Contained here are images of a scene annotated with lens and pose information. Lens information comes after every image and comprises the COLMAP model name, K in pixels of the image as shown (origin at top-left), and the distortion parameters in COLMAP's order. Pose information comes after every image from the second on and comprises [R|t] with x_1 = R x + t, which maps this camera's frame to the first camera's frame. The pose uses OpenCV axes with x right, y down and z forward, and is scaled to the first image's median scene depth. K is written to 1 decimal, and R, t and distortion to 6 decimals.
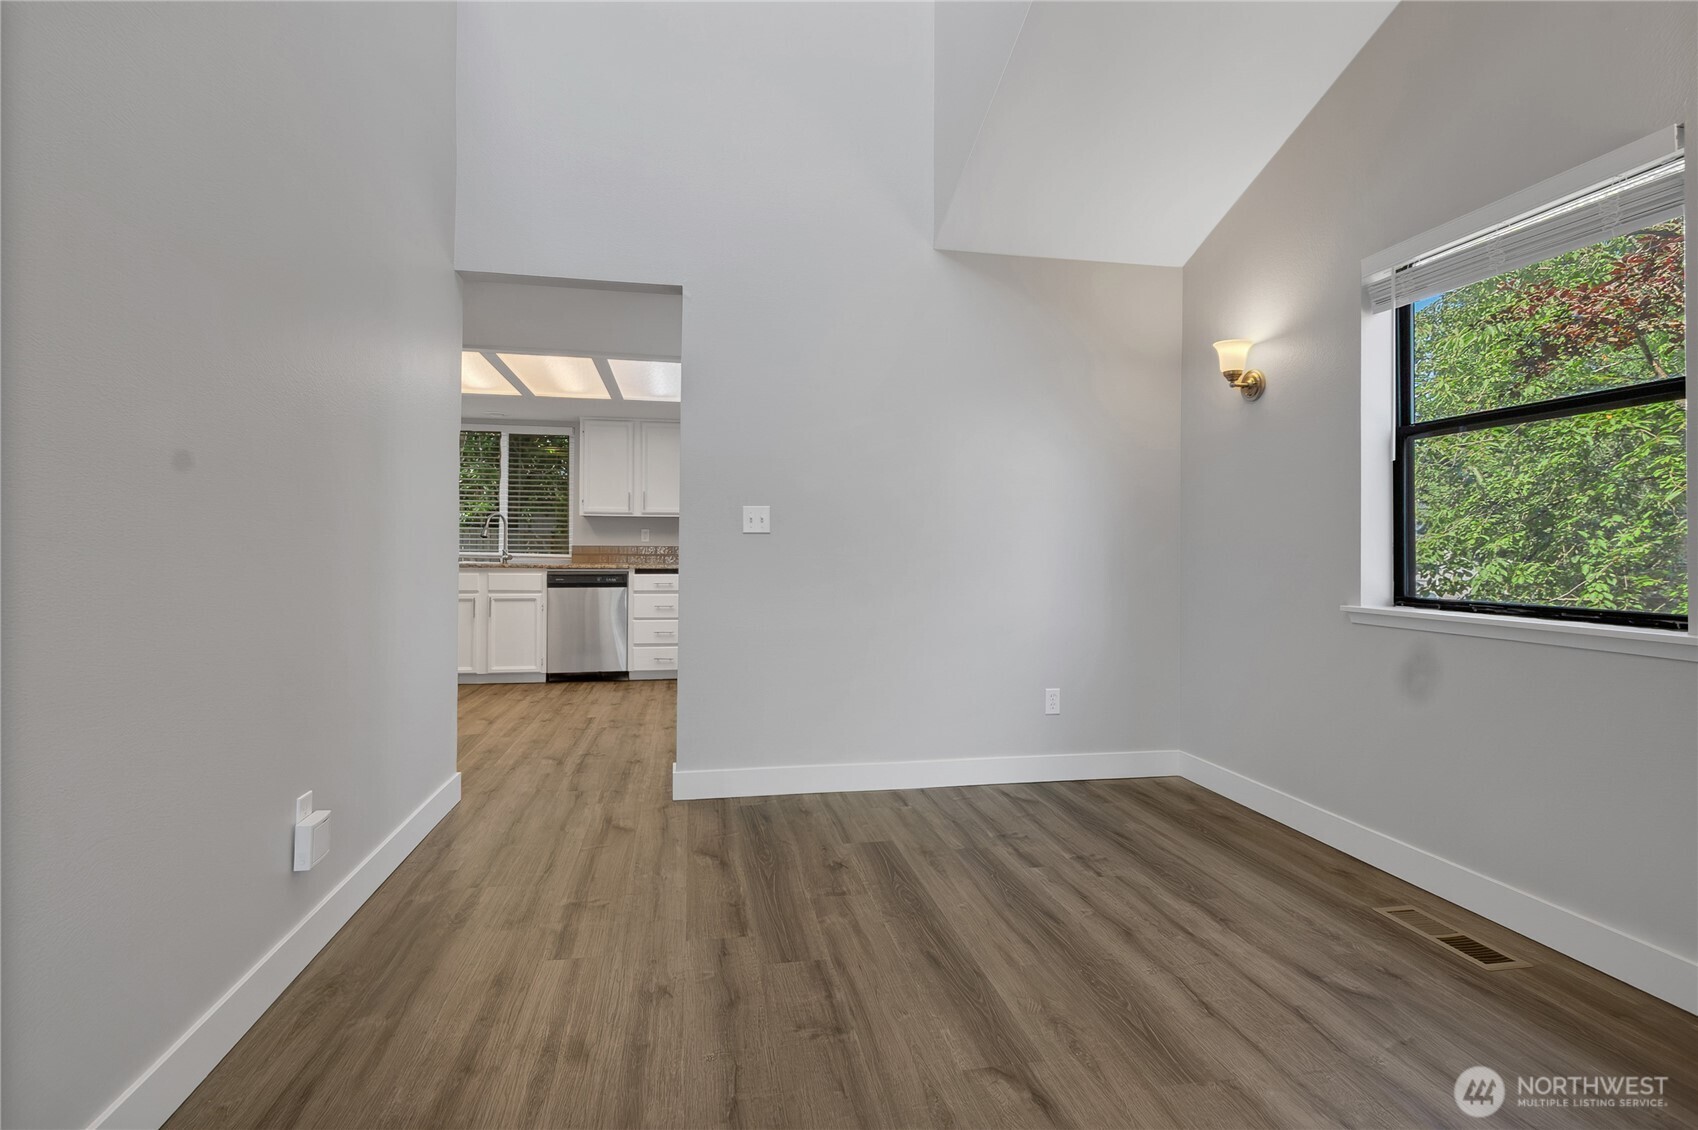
lens RADIAL K [[783.1, 0, 830.8], [0, 783.1, 542.0], [0, 0, 1]] dist [-0.004527, -0.001250]
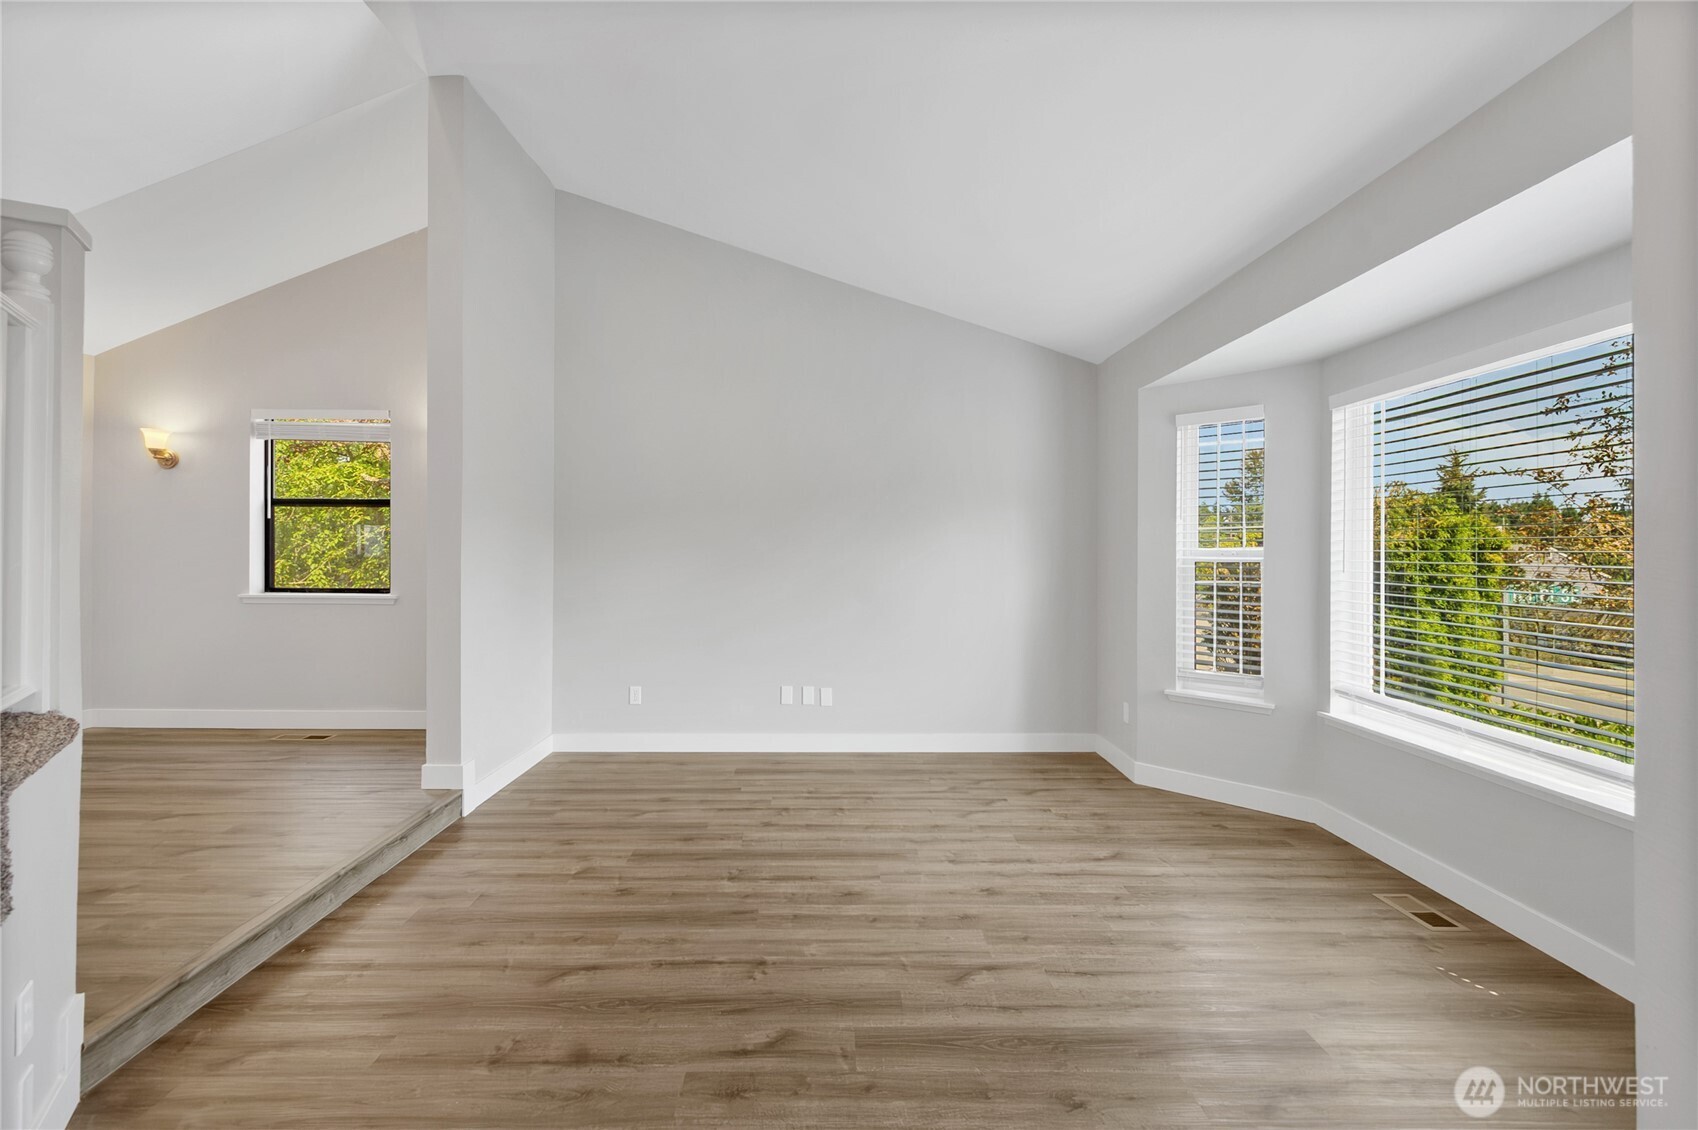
lens RADIAL K [[783.1, 0, 830.8], [0, 783.1, 542.0], [0, 0, 1]] dist [-0.004527, -0.001250]
pose [[0.159382, -0.005719, 0.987200, -1.001369], [-0.015081, 0.999852, 0.008227, -0.082969], [-0.987102, -0.016200, 0.159272, -0.715263]]
